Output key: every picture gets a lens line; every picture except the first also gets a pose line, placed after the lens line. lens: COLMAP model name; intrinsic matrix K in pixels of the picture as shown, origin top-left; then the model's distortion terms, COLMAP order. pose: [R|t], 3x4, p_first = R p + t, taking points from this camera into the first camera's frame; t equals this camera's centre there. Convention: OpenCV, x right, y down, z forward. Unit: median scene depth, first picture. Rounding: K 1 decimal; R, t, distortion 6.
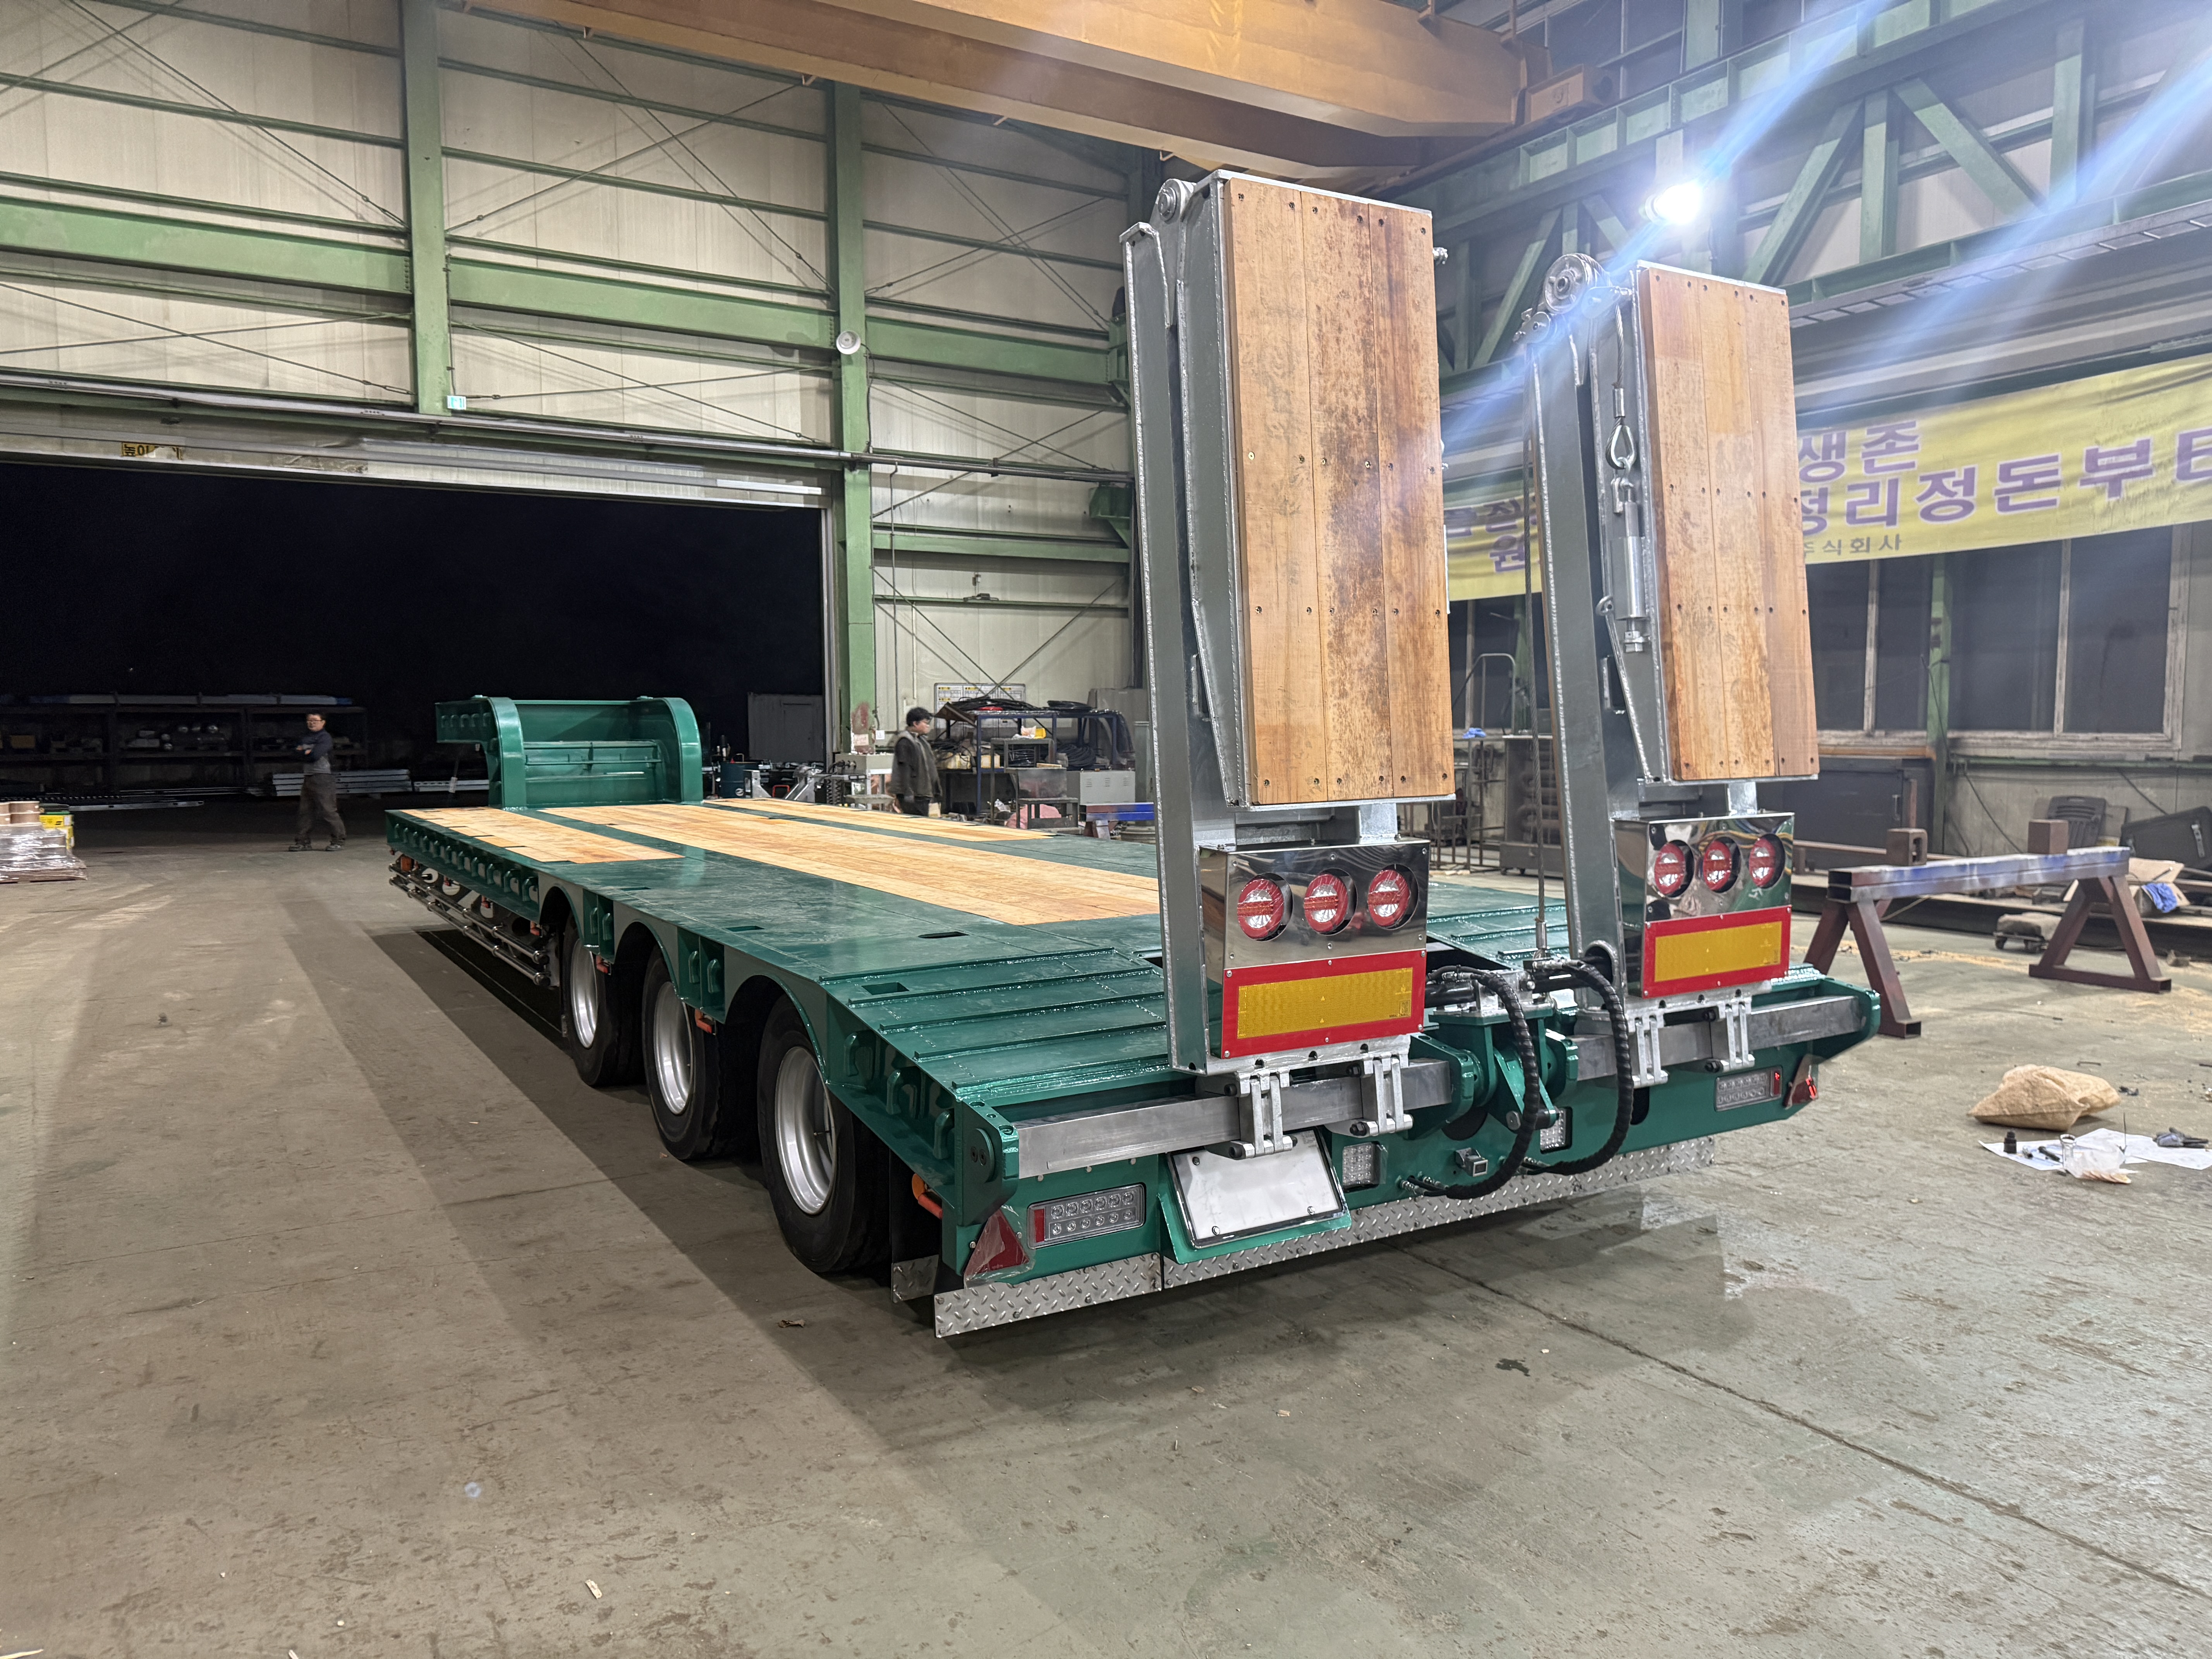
lens RADIAL K [[1533.9, 0, 1109.1], [0, 1533.9, 879.8], [0, 0, 1]] dist [0.002385, -0.028228]
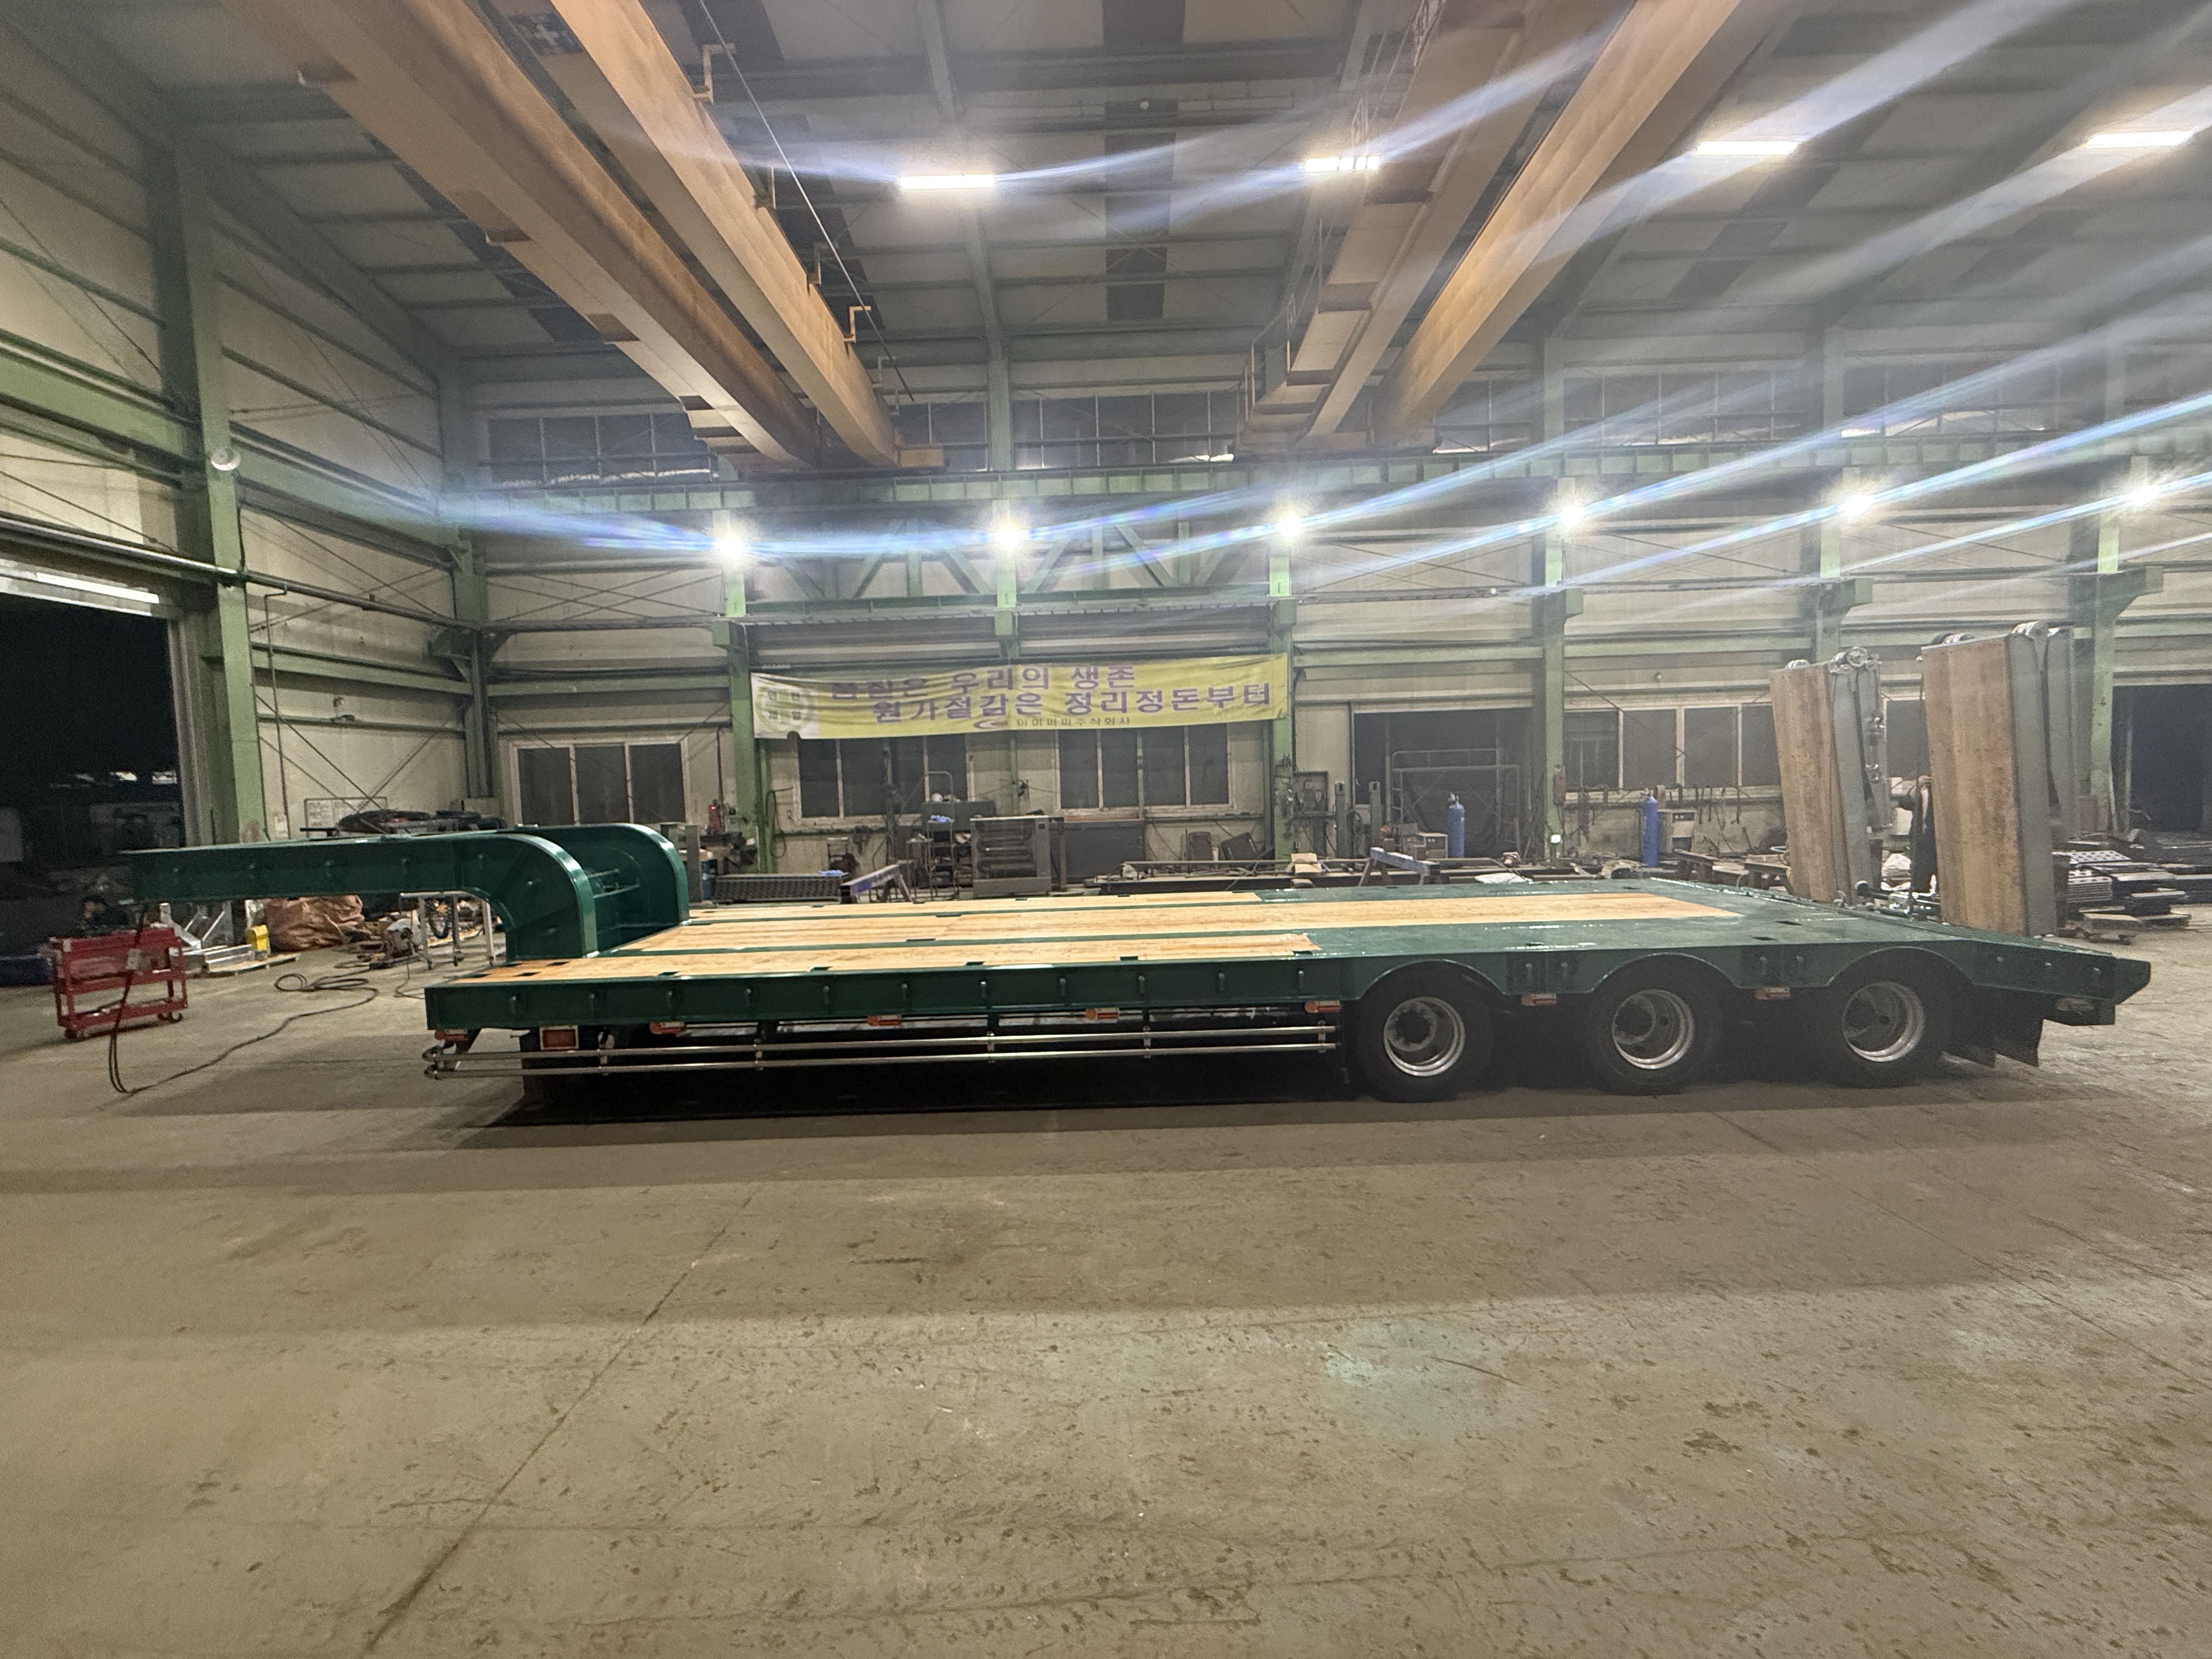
lens RADIAL K [[882.6, 0, 1102.0], [0, 882.6, 836.4], [0, 0, 1]] dist [0.007418, 0.000594]
pose [[0.534329, -0.073173, 0.842104, -0.361679], [0.117298, 0.993026, 0.011859, -0.049795], [-0.837098, 0.092441, 0.539185, 0.239250]]
